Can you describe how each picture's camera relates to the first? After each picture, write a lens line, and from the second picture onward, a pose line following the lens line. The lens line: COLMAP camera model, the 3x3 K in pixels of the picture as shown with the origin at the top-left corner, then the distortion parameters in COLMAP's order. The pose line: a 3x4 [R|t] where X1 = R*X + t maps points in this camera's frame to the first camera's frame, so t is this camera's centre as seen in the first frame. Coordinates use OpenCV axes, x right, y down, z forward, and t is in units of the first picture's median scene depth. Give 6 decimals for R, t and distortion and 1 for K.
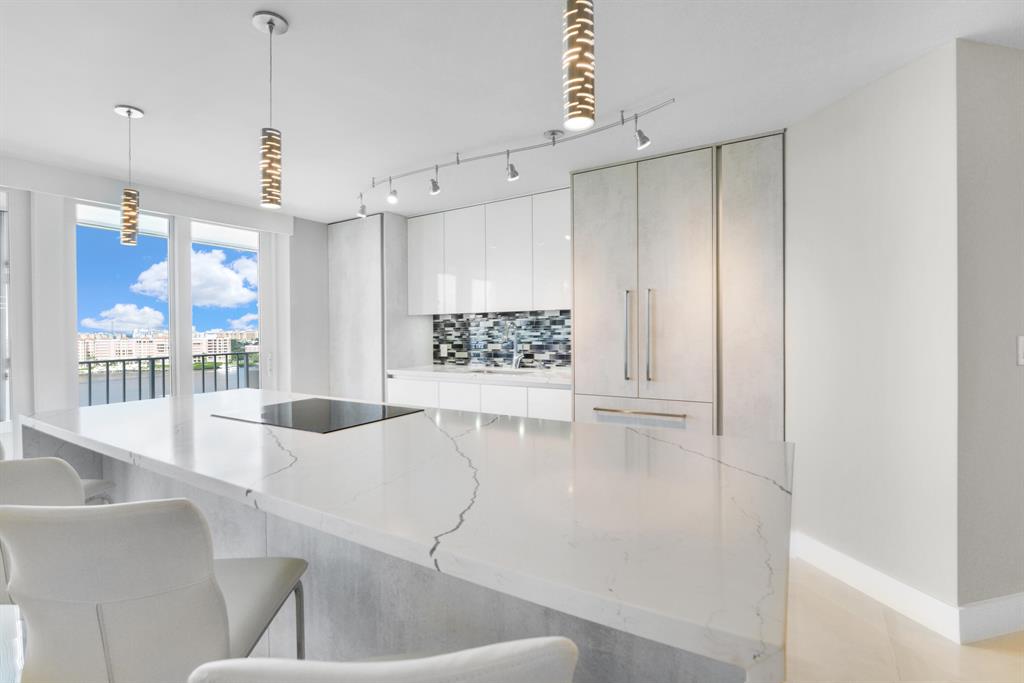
lens RADIAL K [[467.3, 0, 515.5], [0, 467.3, 337.7], [0, 0, 1]] dist [-0.001253, -0.000108]
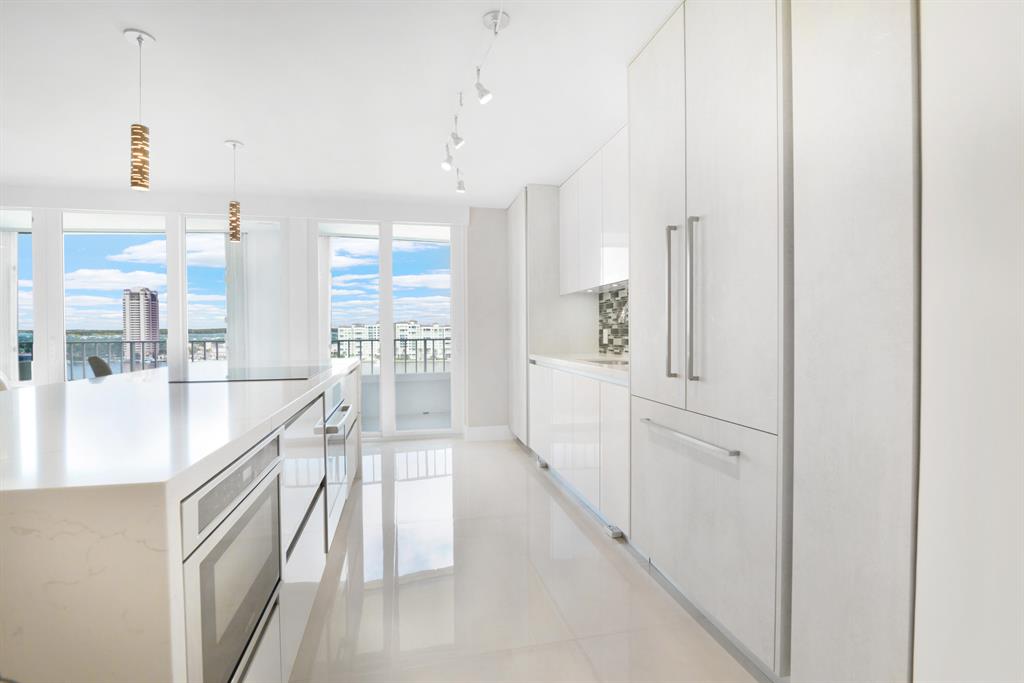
lens RADIAL K [[482.1, 0, 508.7], [0, 482.1, 330.3], [0, 0, 1]] dist [-0.000568, -0.000079]
pose [[0.703709, 0.009097, -0.710430, 0.377858], [-0.017385, 0.999839, -0.004418, 0.025870], [0.710275, 0.015460, 0.703754, 0.298929]]
